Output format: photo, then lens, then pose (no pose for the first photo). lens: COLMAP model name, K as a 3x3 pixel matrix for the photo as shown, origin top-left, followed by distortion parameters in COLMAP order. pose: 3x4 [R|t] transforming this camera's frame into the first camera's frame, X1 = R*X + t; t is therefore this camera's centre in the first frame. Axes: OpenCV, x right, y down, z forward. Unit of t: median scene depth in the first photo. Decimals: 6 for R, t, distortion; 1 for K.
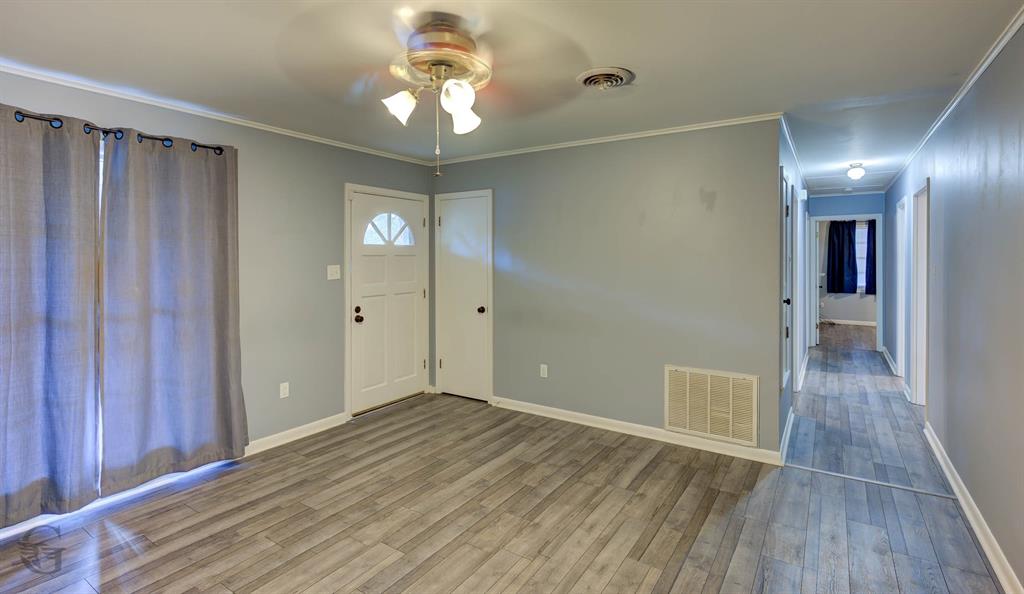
lens RADIAL K [[488.1, 0, 511.9], [0, 488.1, 259.0], [0, 0, 1]] dist [-0.000412, -0.000047]
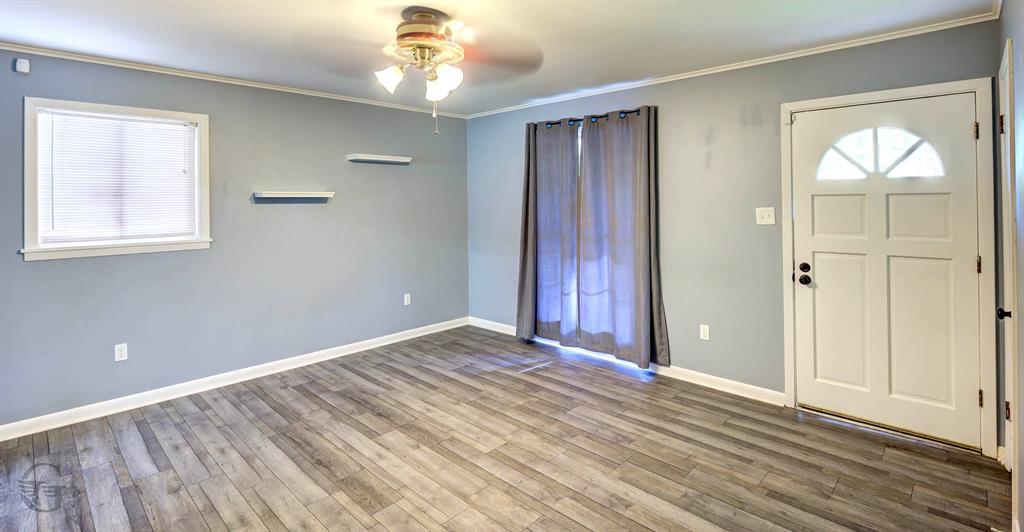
lens RADIAL K [[479.4, 0, 514.0], [0, 479.4, 195.3], [0, 0, 1]] dist [-0.010385, -0.000567]
pose [[-0.184693, -0.006113, -0.982777, 0.562096], [0.003867, 0.999968, -0.006946, -0.004020], [0.982789, -0.005083, -0.184663, 0.800592]]
